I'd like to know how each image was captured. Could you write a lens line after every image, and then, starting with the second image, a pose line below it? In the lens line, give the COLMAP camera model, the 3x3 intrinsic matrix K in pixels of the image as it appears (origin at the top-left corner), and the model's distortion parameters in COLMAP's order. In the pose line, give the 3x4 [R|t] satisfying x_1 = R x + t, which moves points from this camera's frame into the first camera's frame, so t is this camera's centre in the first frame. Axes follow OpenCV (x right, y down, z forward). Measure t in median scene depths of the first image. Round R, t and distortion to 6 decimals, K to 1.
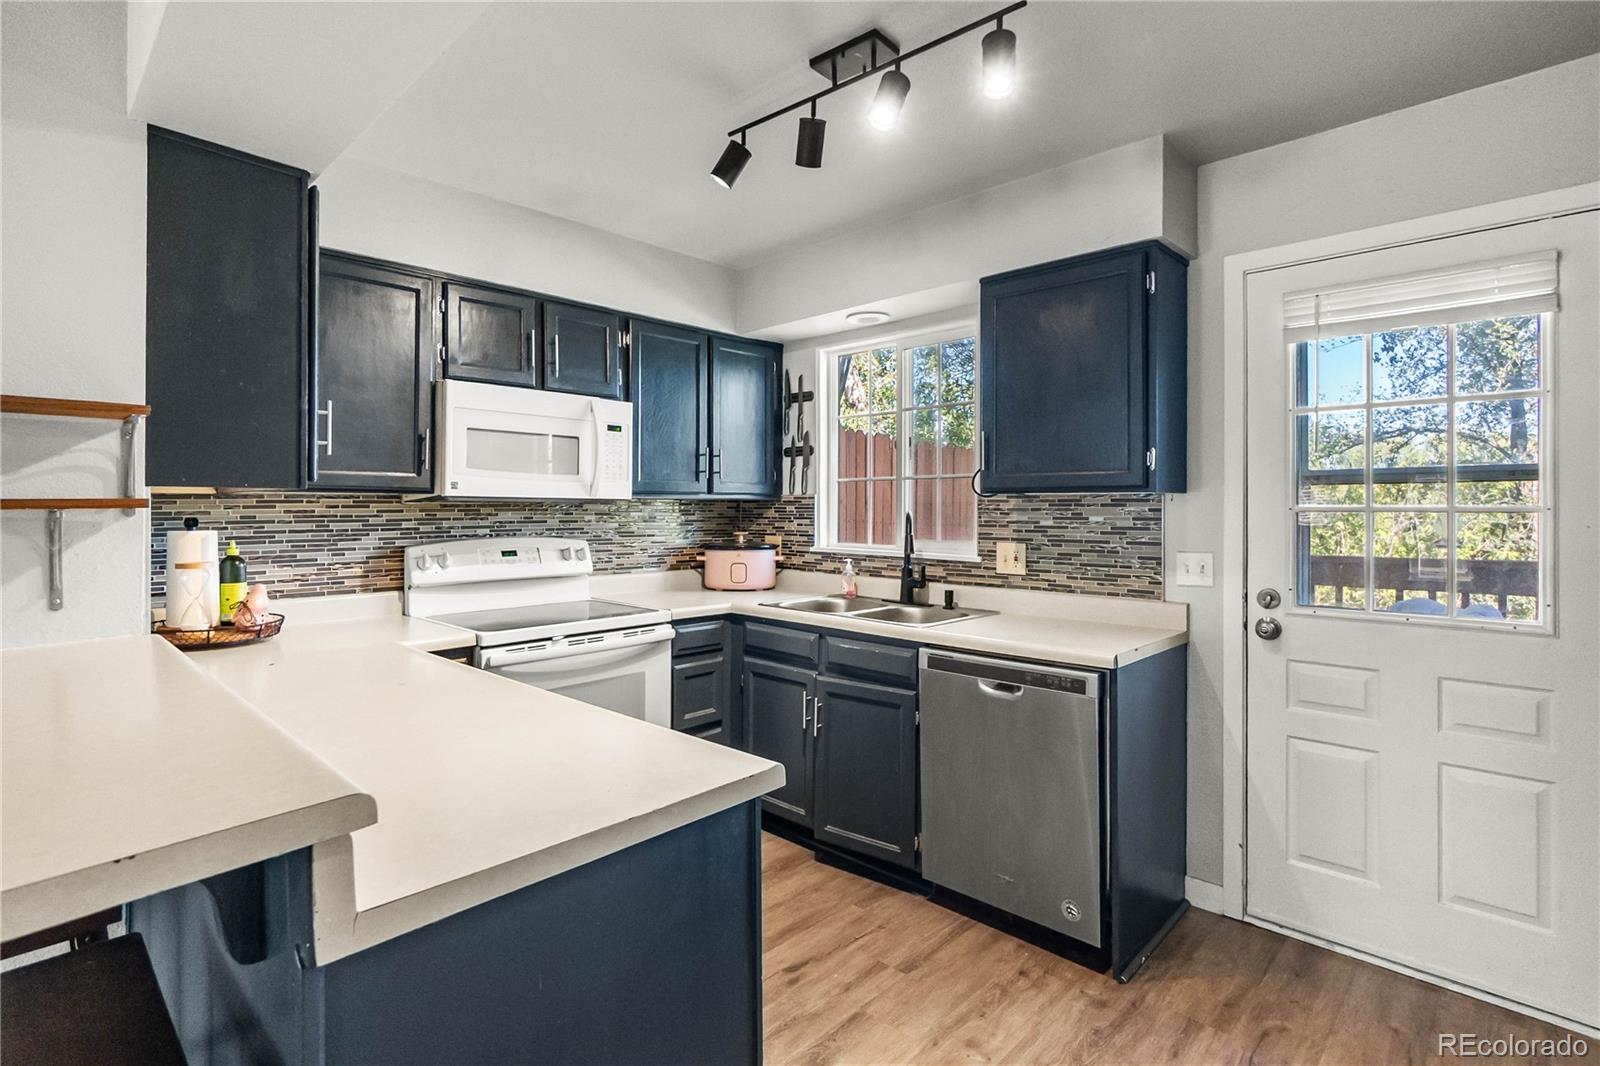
lens RADIAL K [[772.8, 0, 792.3], [0, 772.8, 502.3], [0, 0, 1]] dist [-0.005955, 0.000782]
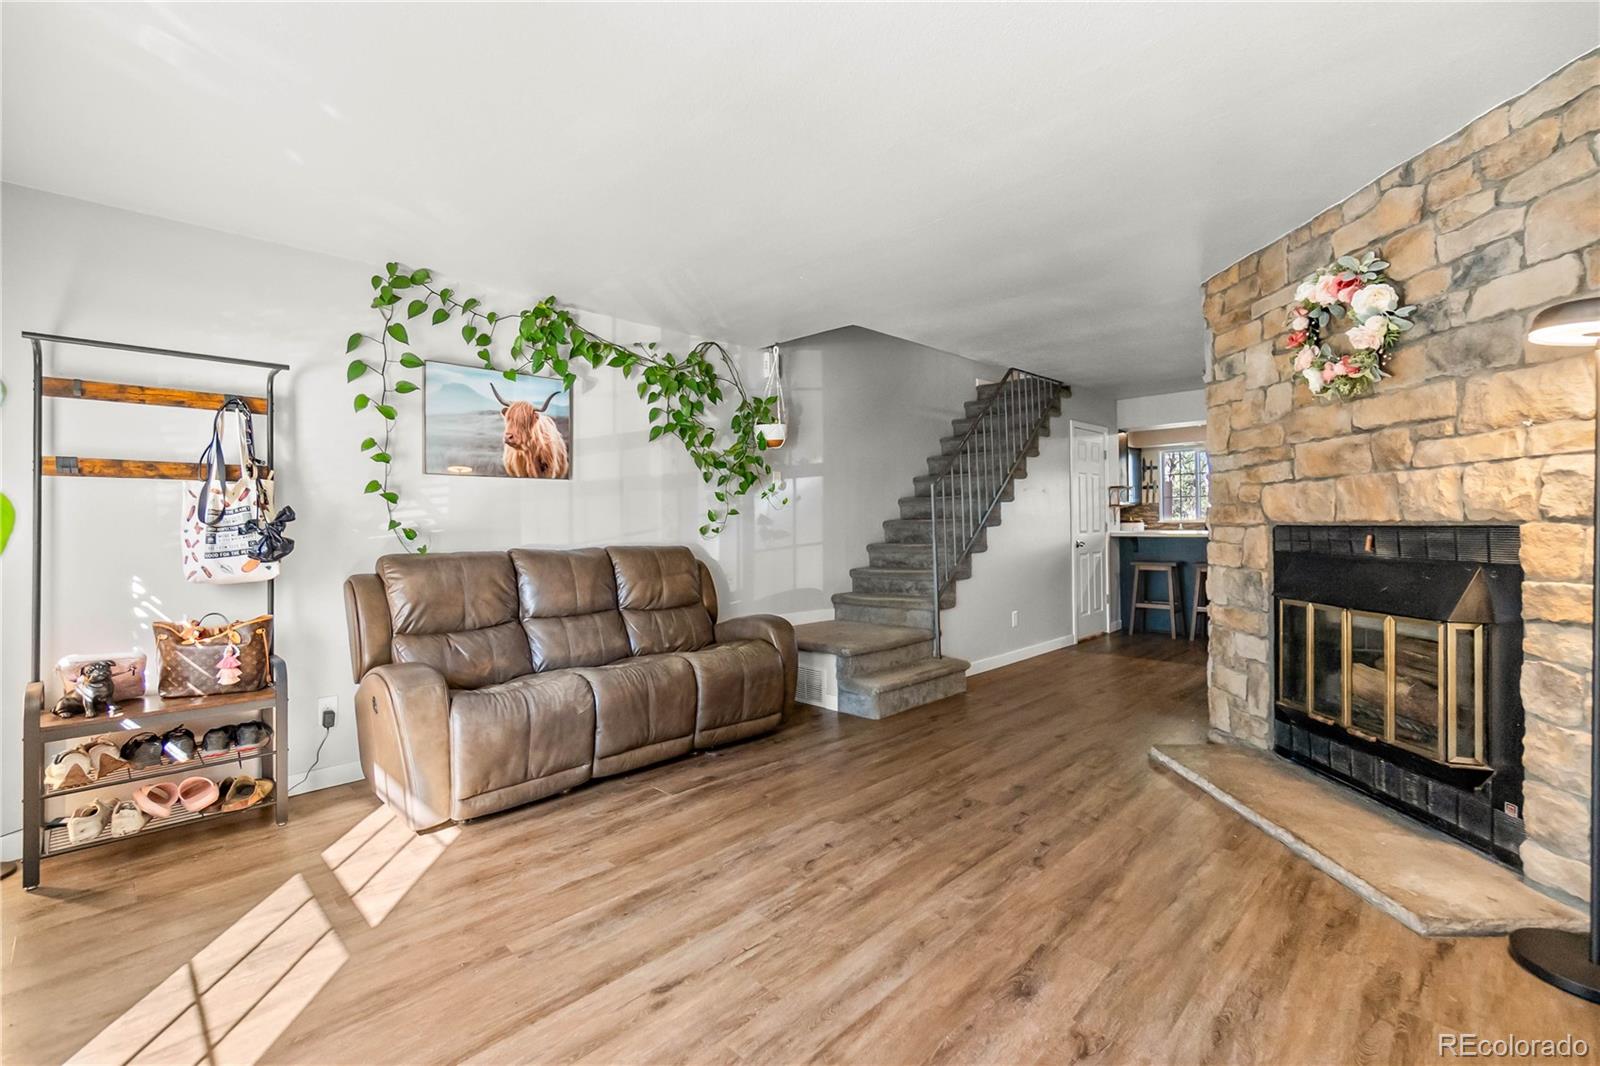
lens RADIAL K [[706.9, 0, 803.1], [0, 706.9, 524.6], [0, 0, 1]] dist [-0.009639, 0.001937]
pose [[0.999823, -0.018672, -0.002352, -1.517485], [0.018700, 0.999748, 0.012411, 0.016143], [0.002119, -0.012453, 0.999920, -1.886684]]
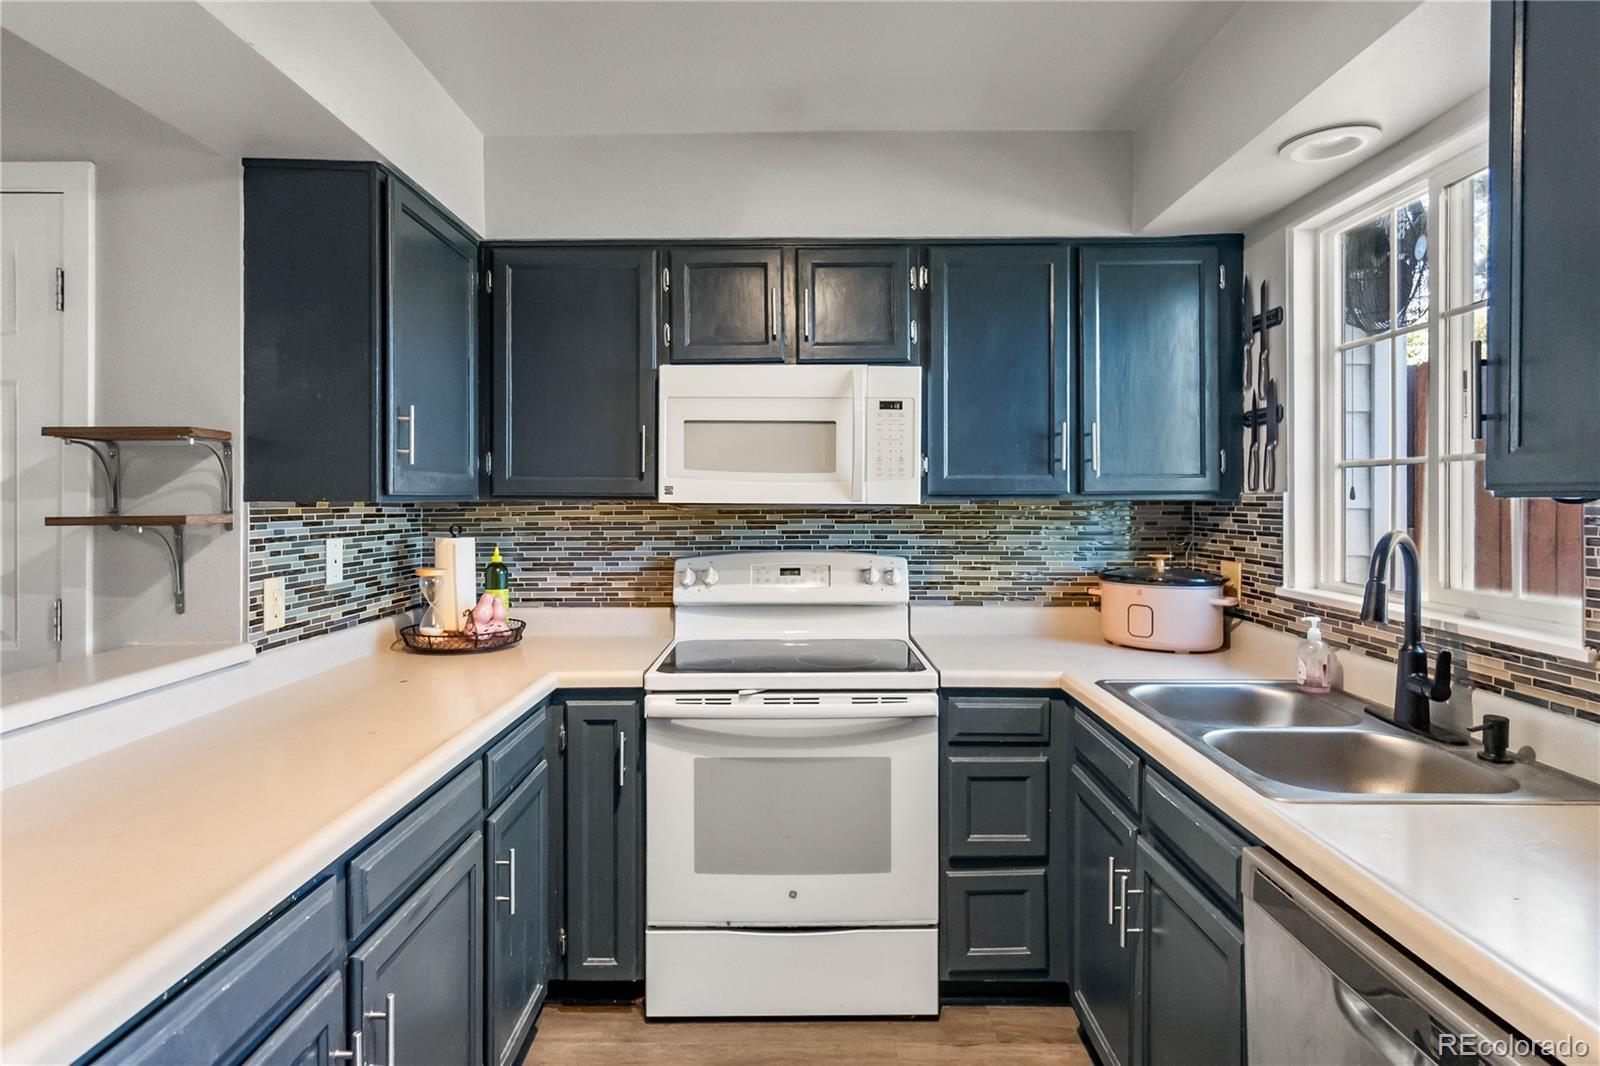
lens RADIAL K [[862.6, 0, 798.9], [0, 862.6, 494.0], [0, 0, 1]] dist [0.005002, -0.000480]
pose [[0.689151, -0.005186, -0.724599, 0.287113], [0.007162, 0.999974, -0.000345, -0.013766], [0.724582, -0.004952, 0.689171, 0.385515]]
